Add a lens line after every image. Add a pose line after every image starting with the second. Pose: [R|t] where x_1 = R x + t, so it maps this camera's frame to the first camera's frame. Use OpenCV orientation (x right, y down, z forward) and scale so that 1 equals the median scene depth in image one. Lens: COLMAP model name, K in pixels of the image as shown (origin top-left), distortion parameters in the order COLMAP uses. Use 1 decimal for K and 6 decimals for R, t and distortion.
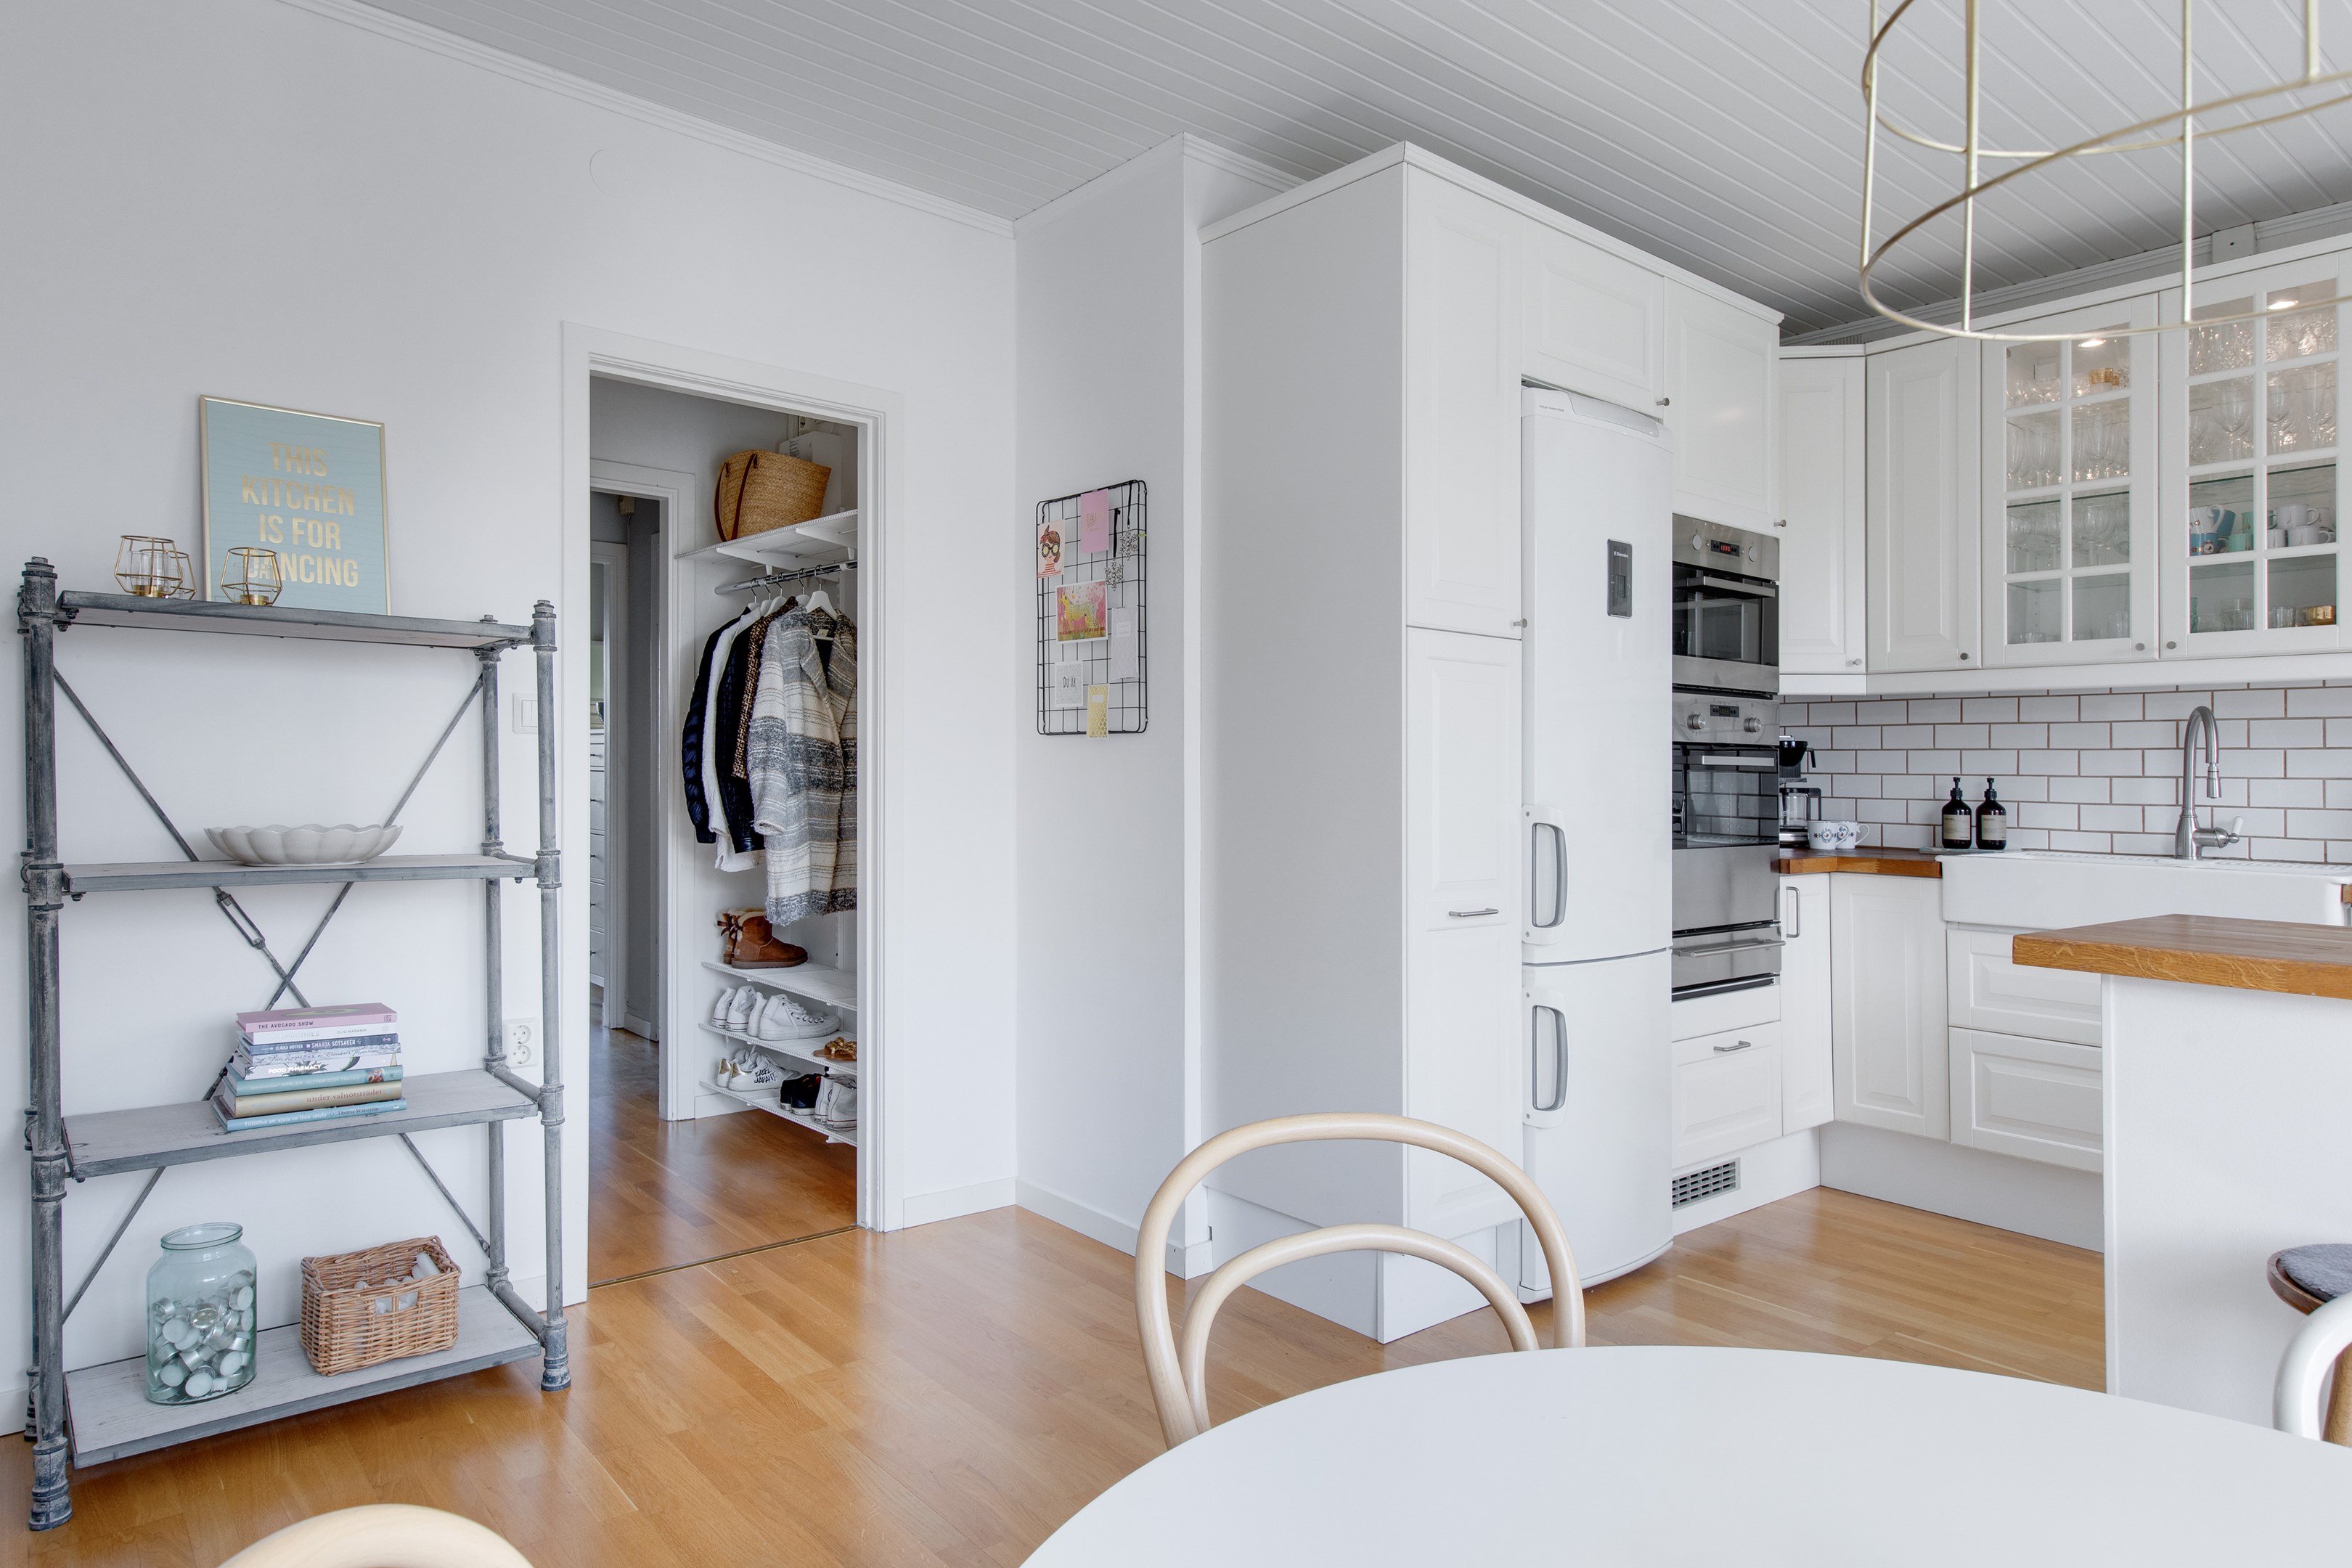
lens RADIAL K [[1351.7, 0, 1169.8], [0, 1351.7, 760.0], [0, 0, 1]] dist [0.014365, 0.002044]
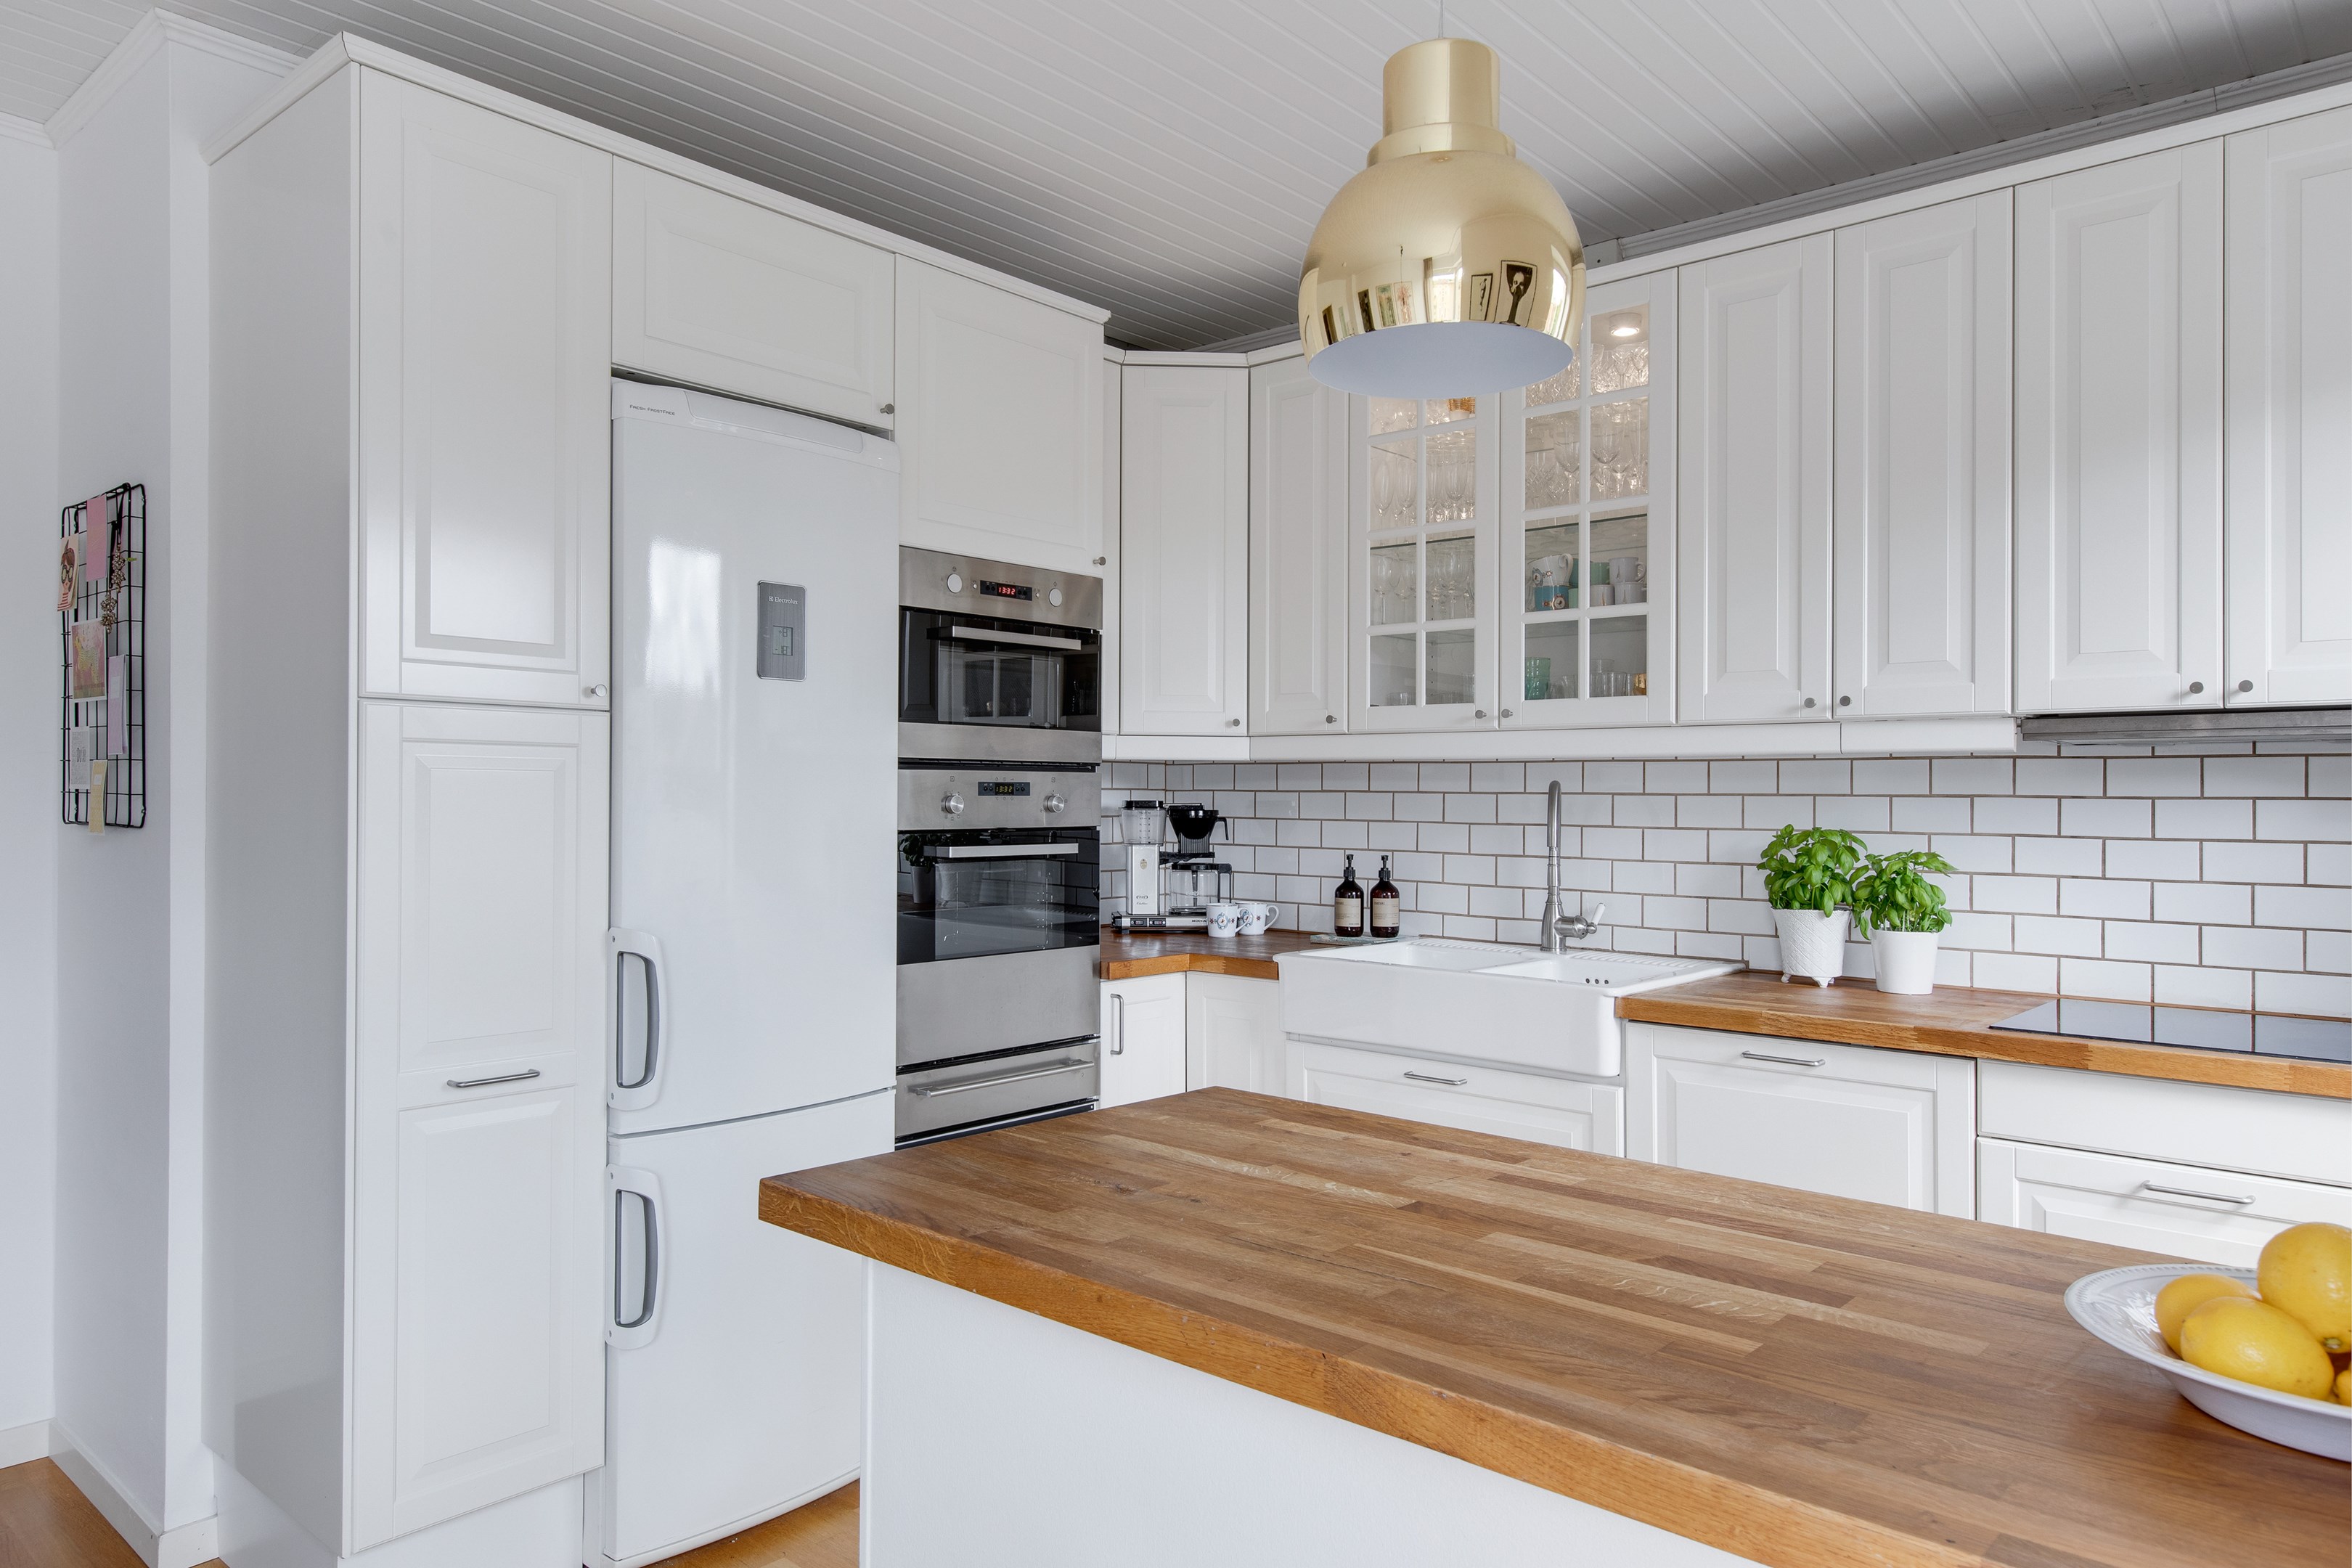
lens RADIAL K [[1456.7, 0, 1176.0], [0, 1456.7, 784.0], [0, 0, 1]] dist [0.008381, 0.000553]
pose [[0.985652, -0.001572, 0.168781, 0.351354], [0.001307, 0.999998, 0.001678, -0.038932], [-0.168784, -0.001434, 0.985652, 0.107661]]
